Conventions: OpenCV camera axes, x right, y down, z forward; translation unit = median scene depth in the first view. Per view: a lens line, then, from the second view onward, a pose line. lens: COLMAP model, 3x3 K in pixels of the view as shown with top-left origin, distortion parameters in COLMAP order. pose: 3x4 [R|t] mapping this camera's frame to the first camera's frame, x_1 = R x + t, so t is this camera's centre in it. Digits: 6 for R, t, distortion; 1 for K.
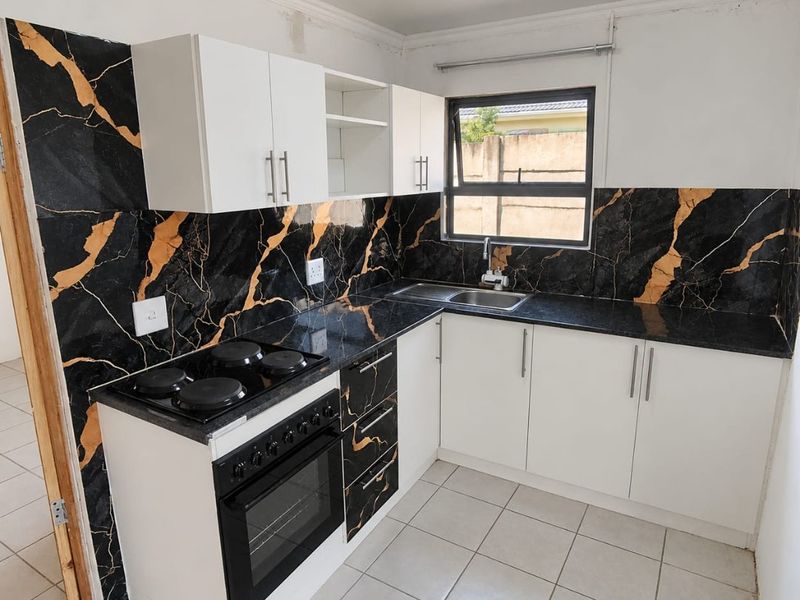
lens RADIAL K [[512.5, 0, 417.6], [0, 512.5, 295.3], [0, 0, 1]] dist [-0.007402, -0.000817]
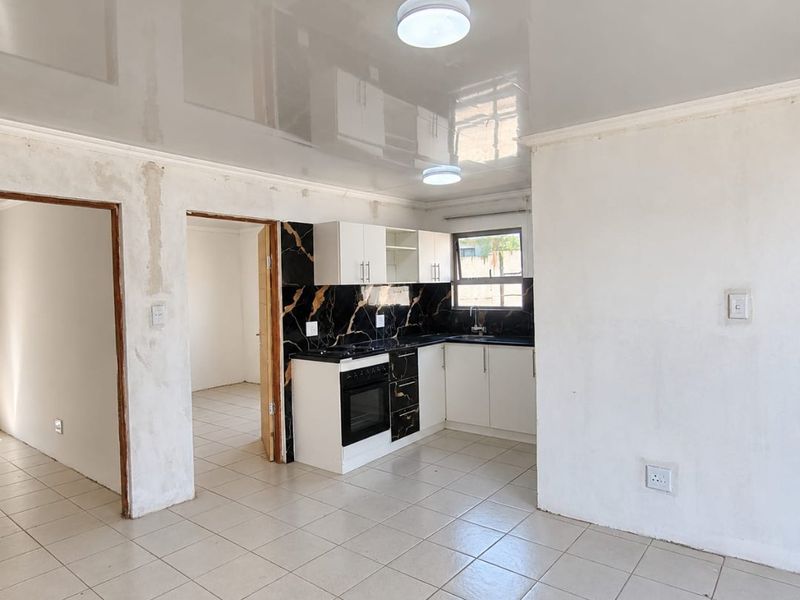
lens RADIAL K [[512.5, 0, 417.6], [0, 512.5, 295.3], [0, 0, 1]] dist [-0.007402, -0.000817]
pose [[0.991553, -0.019064, -0.128296, 0.233469], [-0.009475, 0.975850, -0.218234, 0.335868], [0.129358, 0.217606, 0.967426, -1.071543]]
